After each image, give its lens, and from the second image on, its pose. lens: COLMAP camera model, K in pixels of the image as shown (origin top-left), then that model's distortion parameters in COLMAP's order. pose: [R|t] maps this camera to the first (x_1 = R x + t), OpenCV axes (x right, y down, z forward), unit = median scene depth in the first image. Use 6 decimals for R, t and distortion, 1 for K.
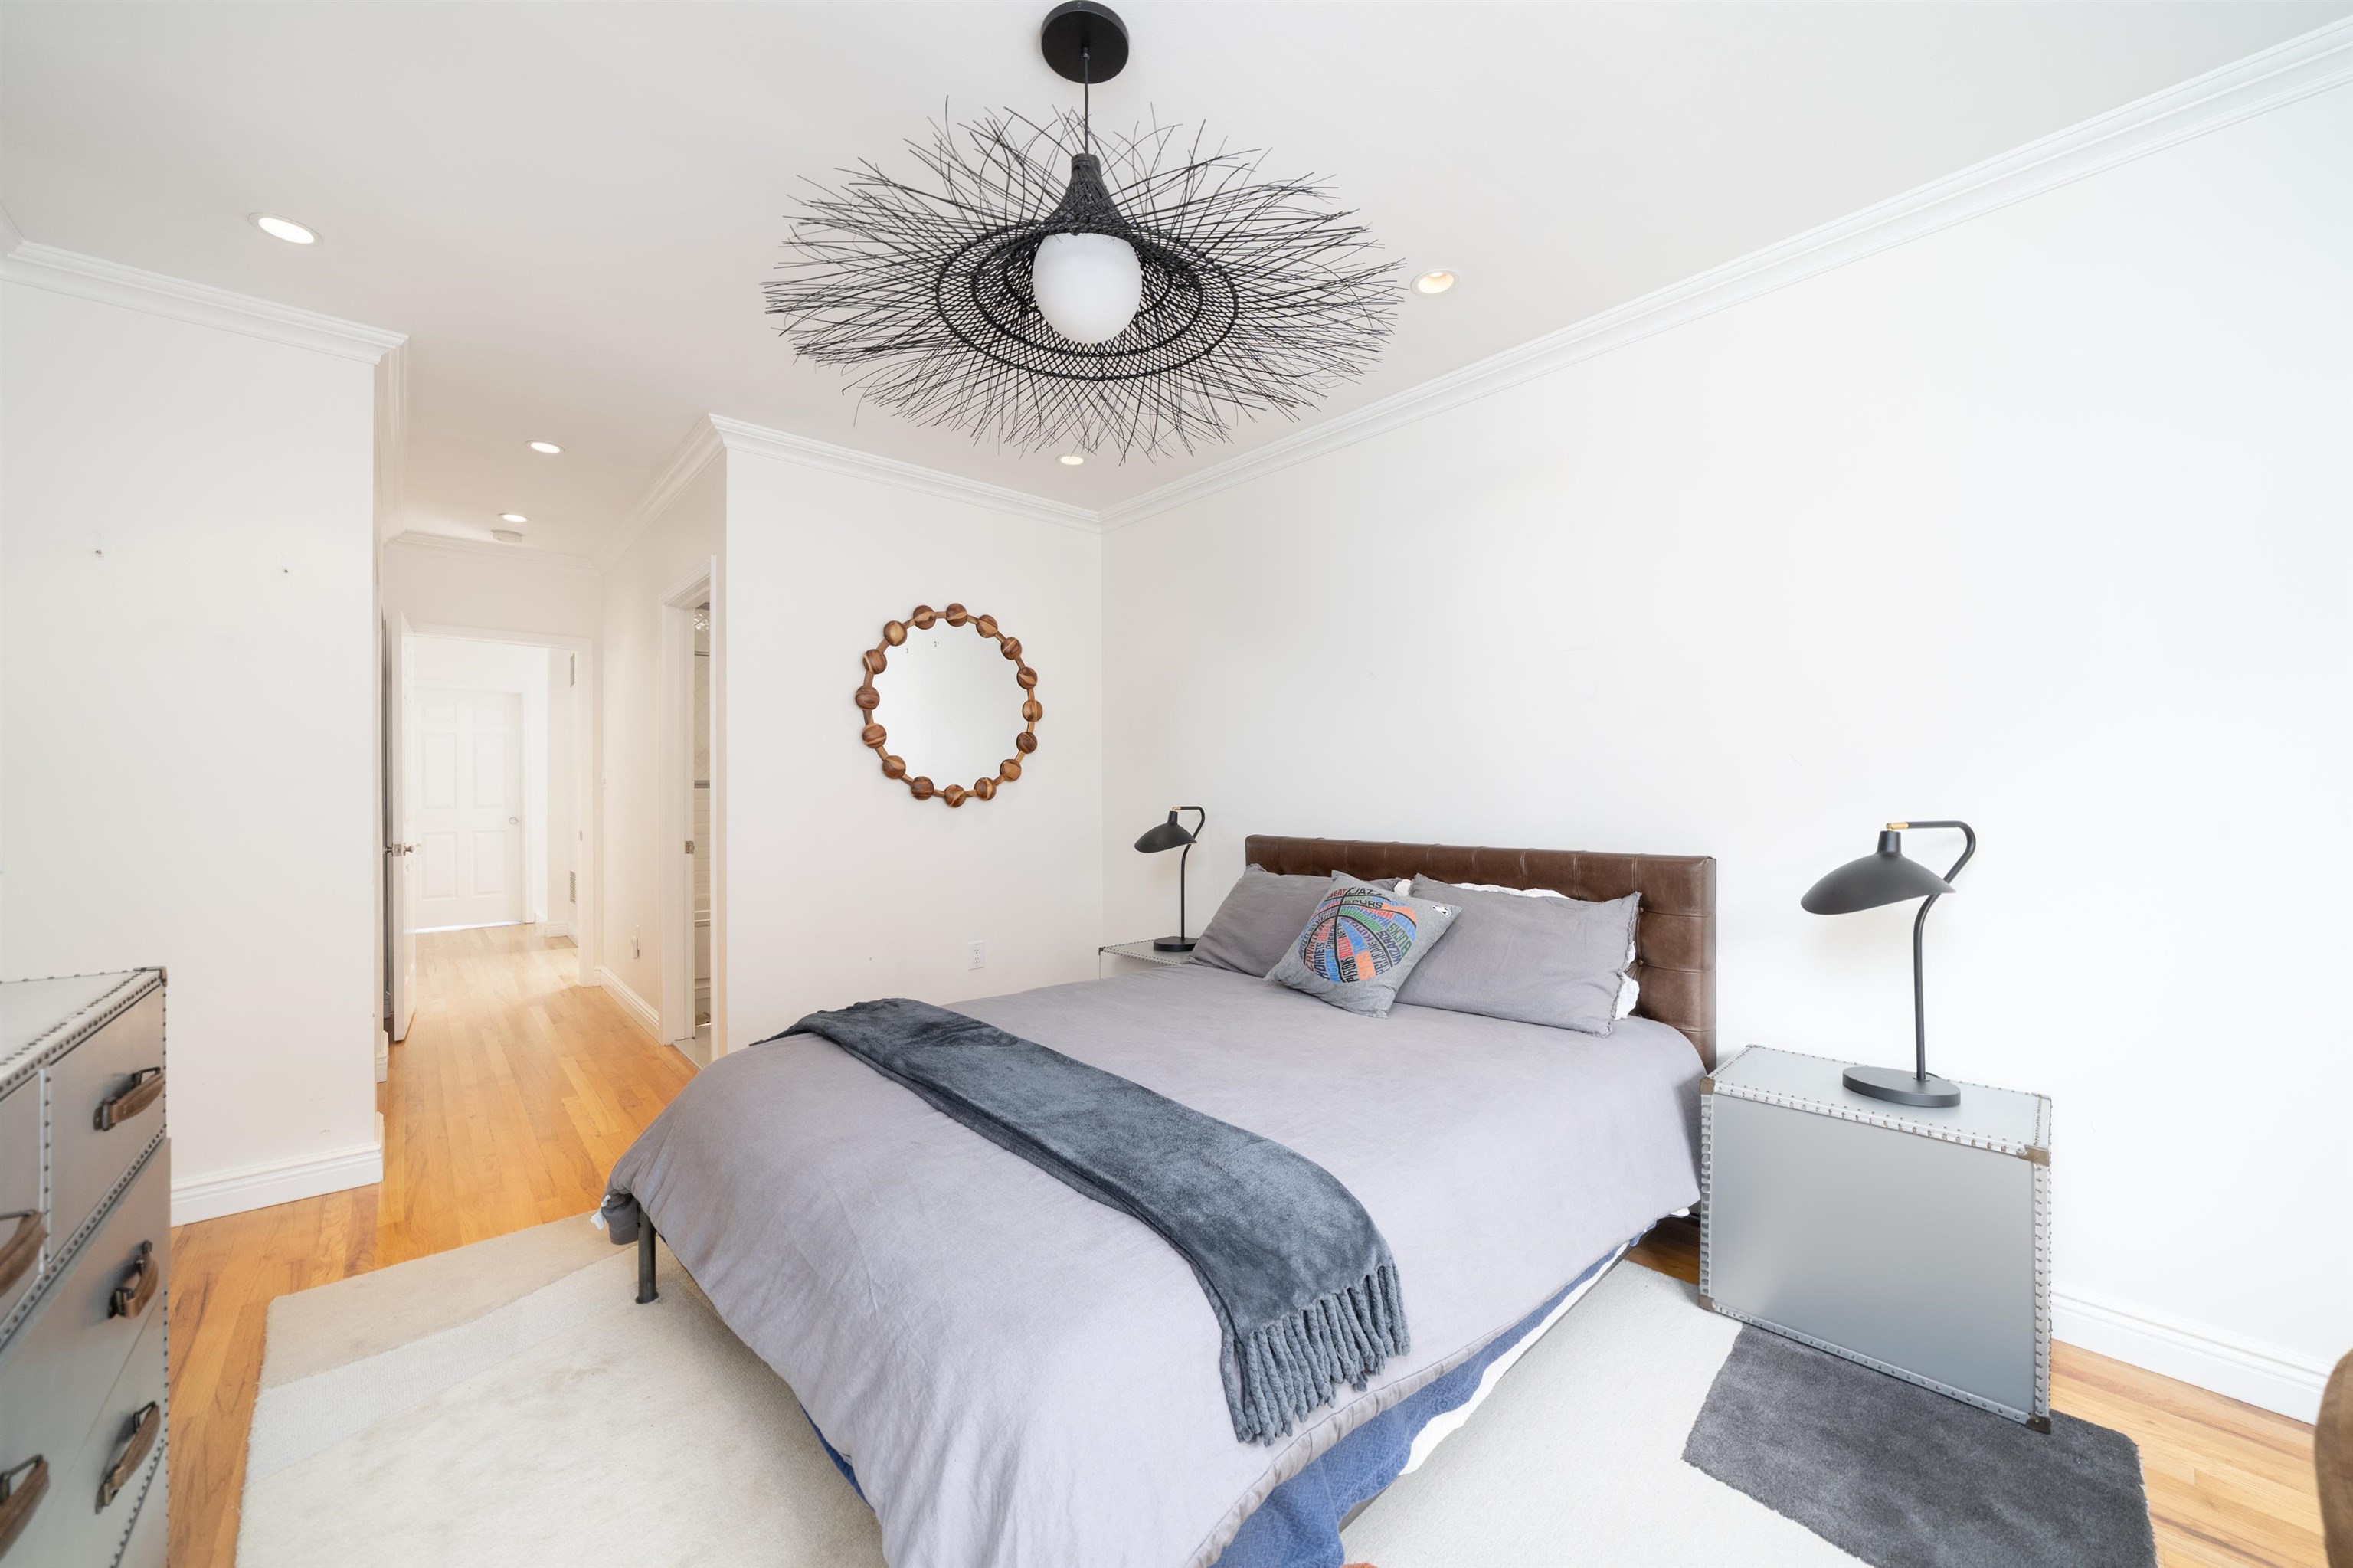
lens RADIAL K [[892.6, 0, 1175.8], [0, 892.6, 792.8], [0, 0, 1]] dist [-0.000352, -0.000094]
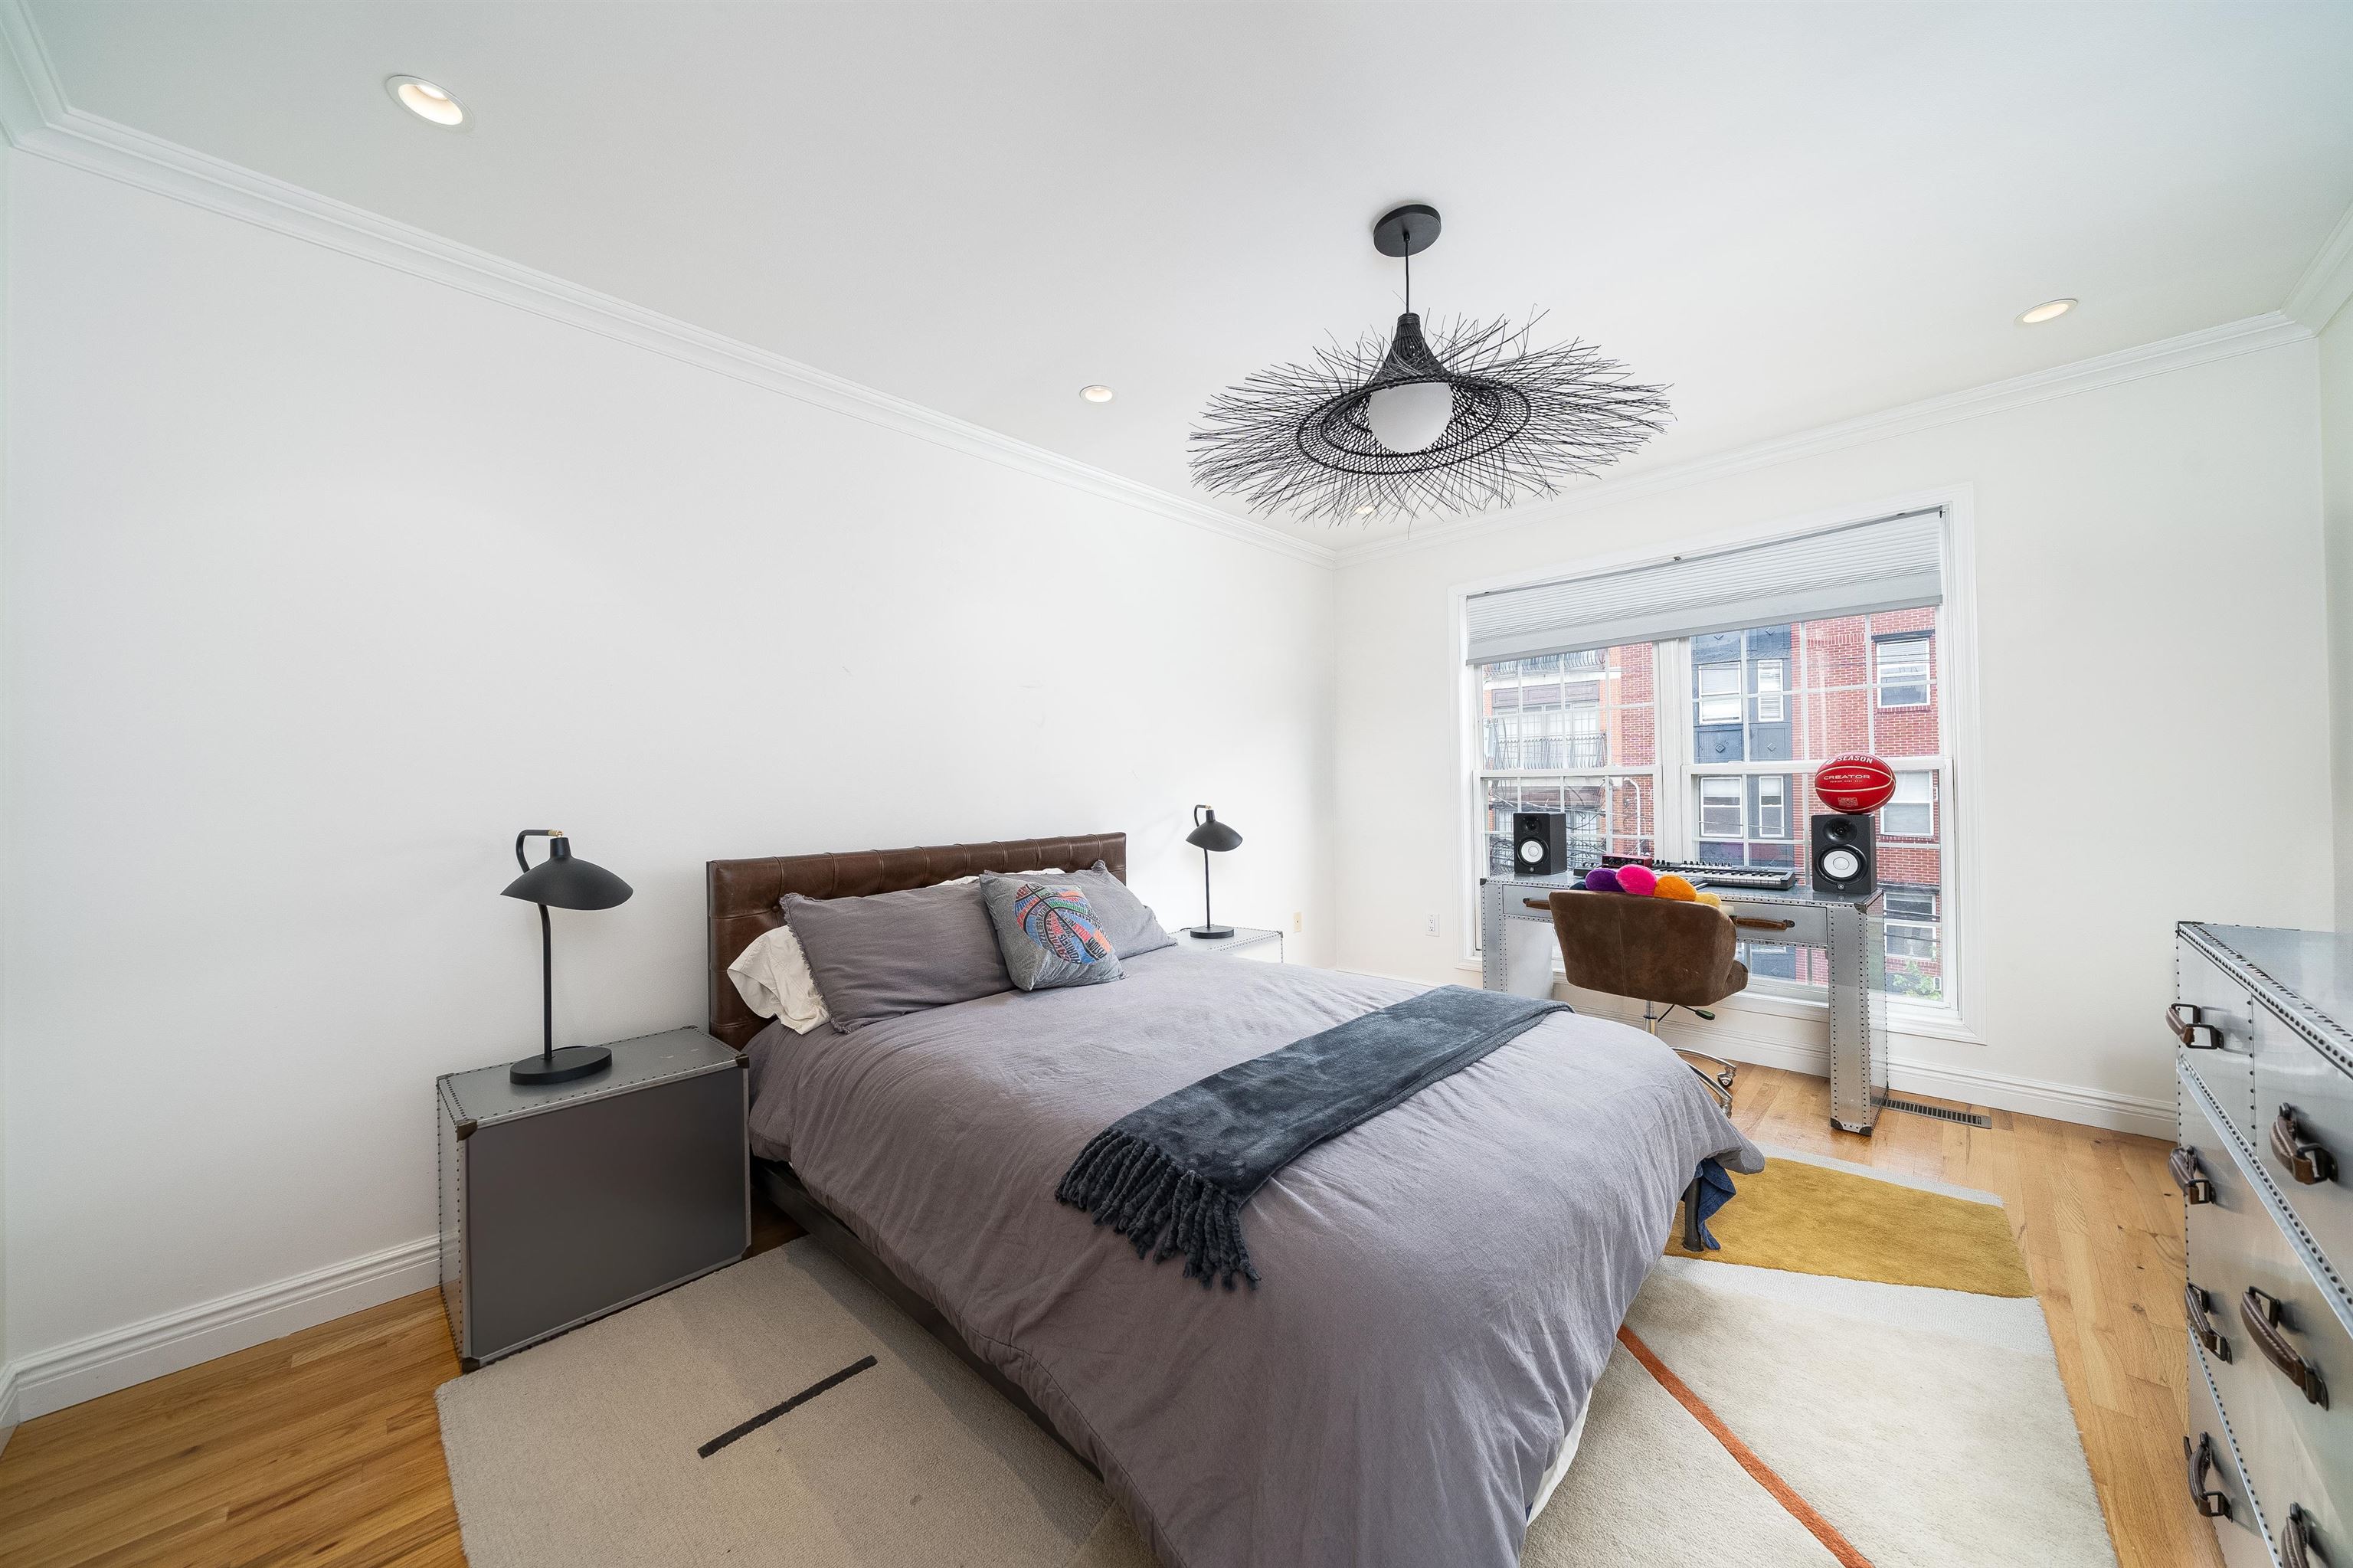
lens RADIAL K [[816.2, 0, 1184.3], [0, 816.2, 787.0], [0, 0, 1]] dist [-0.005441, -0.000172]
pose [[-0.087450, 0.006768, 0.996146, -0.910448], [0.015718, 0.999862, -0.005414, -0.002826], [-0.996045, 0.015184, -0.087544, 1.027645]]
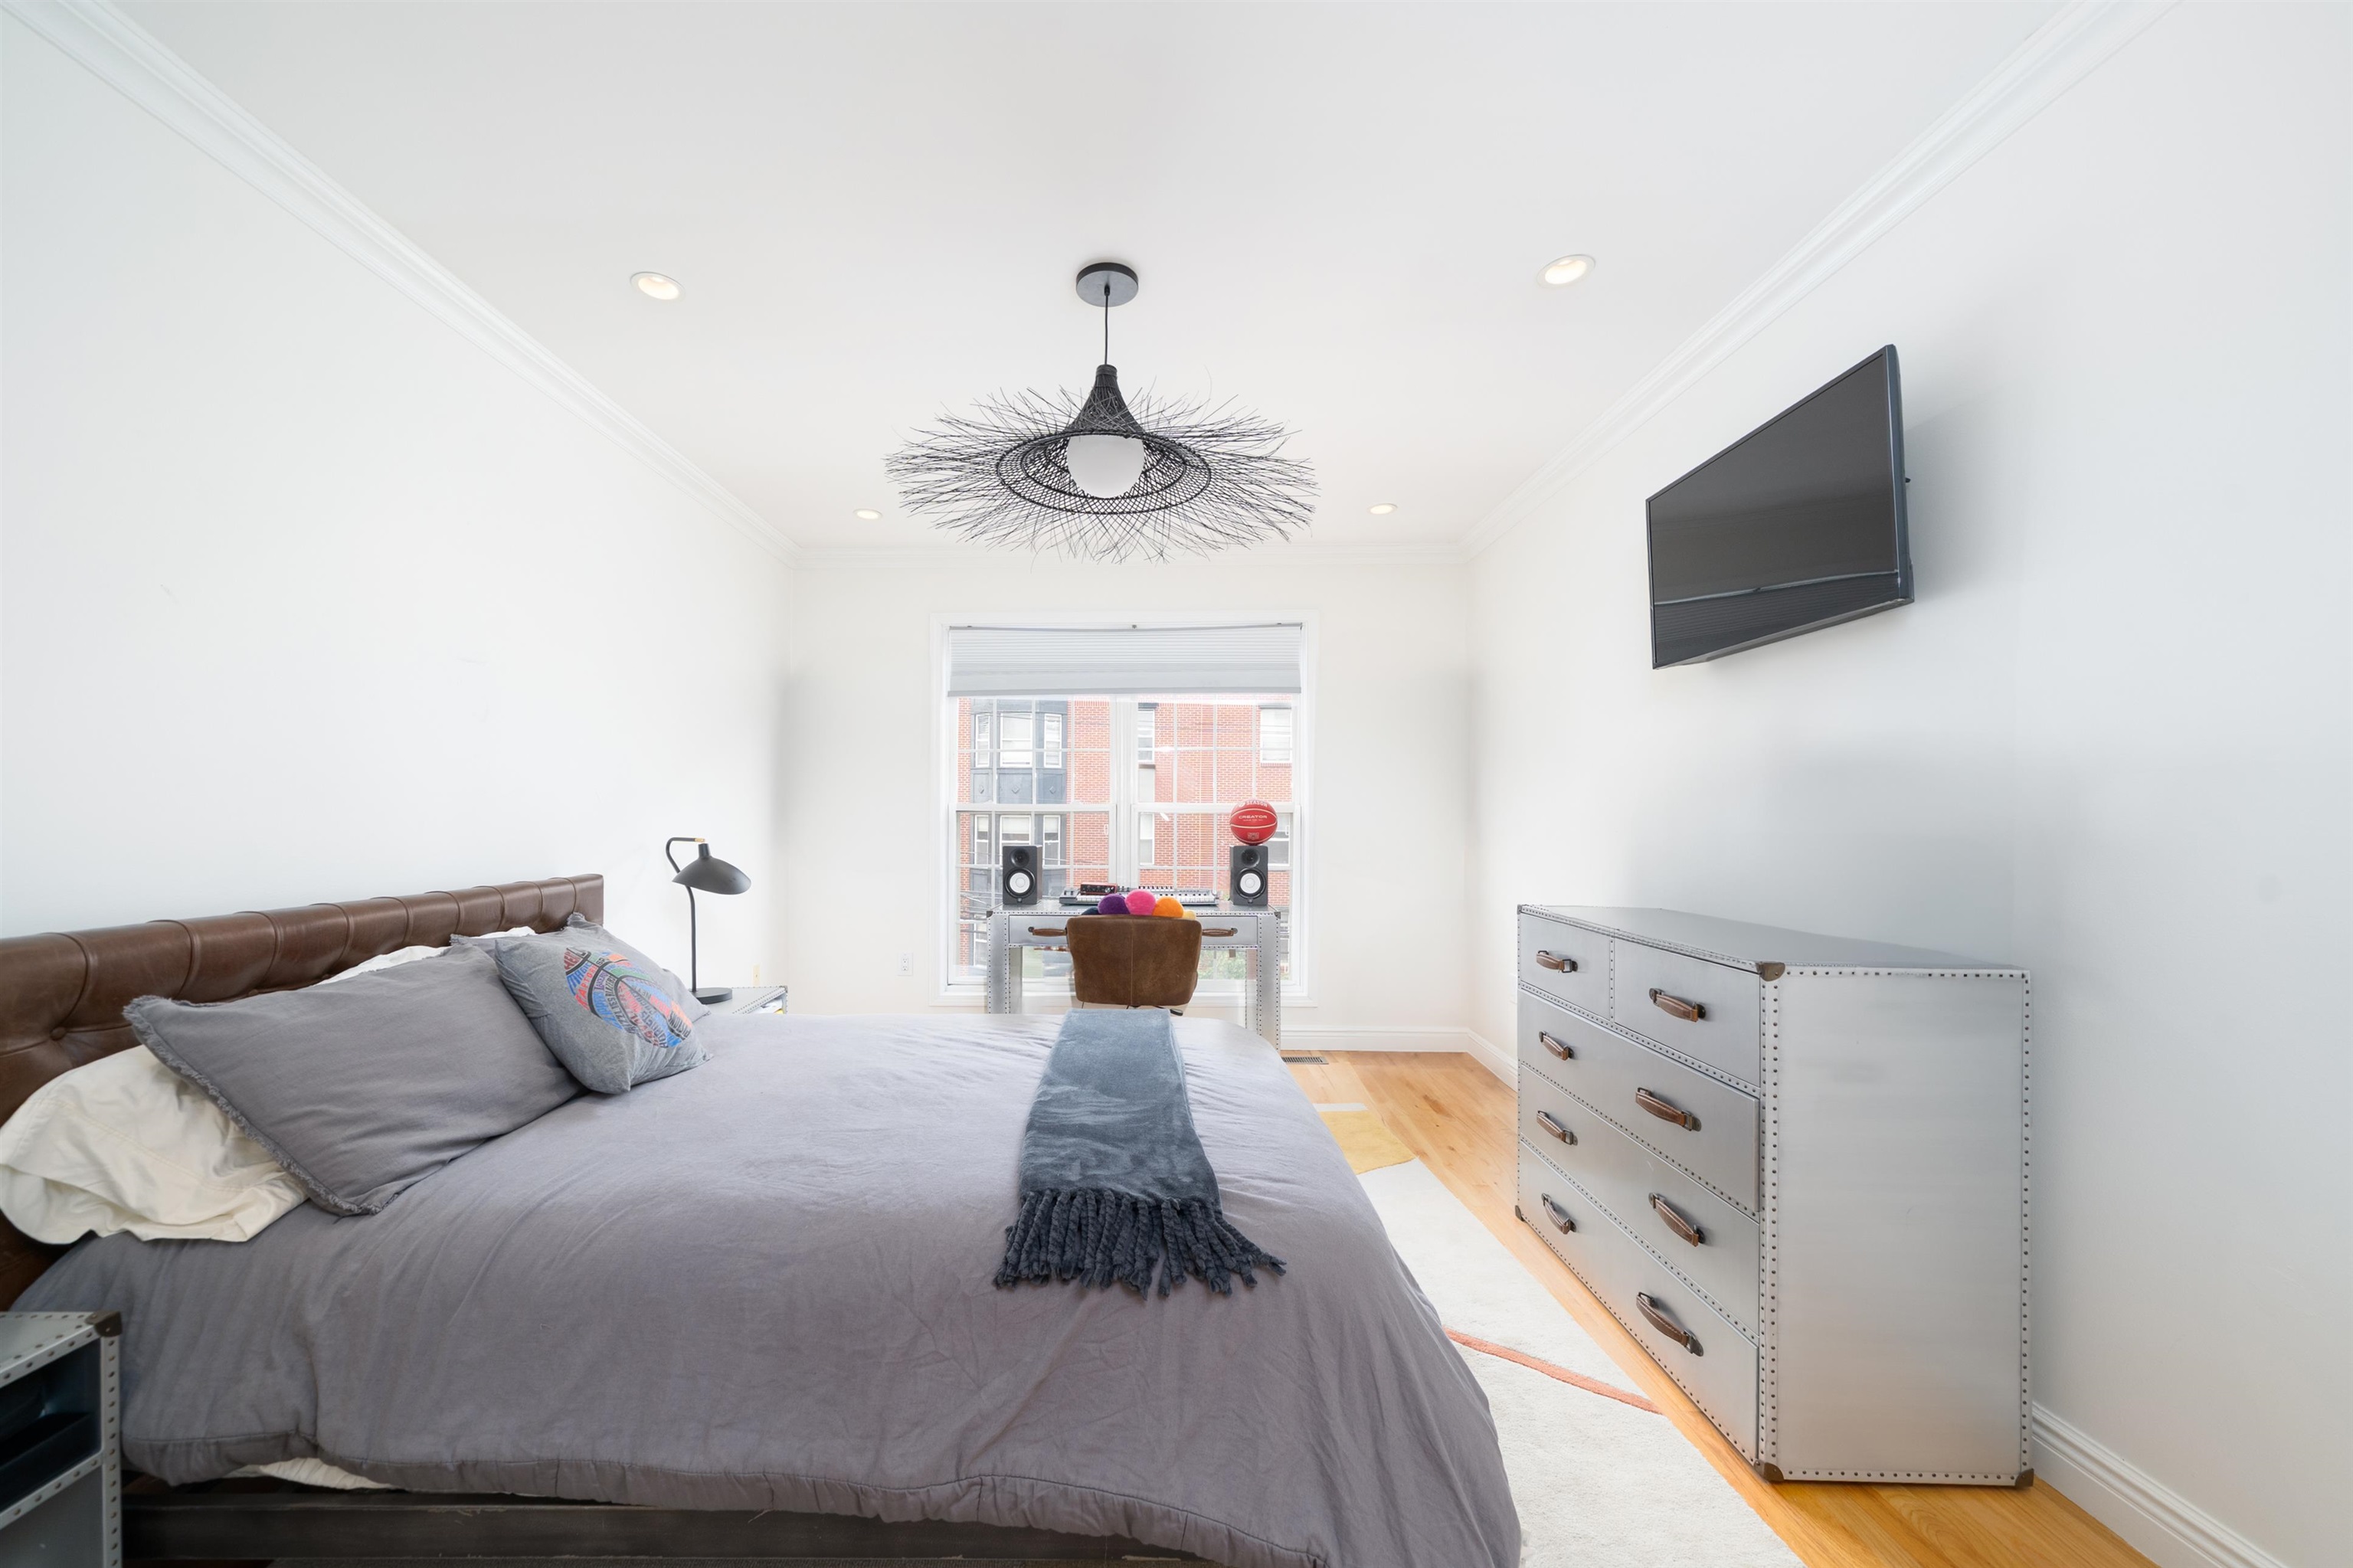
lens RADIAL K [[878.0, 0, 1136.9], [0, 878.0, 830.5], [0, 0, 1]] dist [-0.006287, -0.000340]
pose [[-0.747907, -0.006999, 0.663766, -0.744273], [0.000539, 0.999938, 0.011152, -0.001328], [-0.663803, 0.008699, -0.747857, 1.413796]]
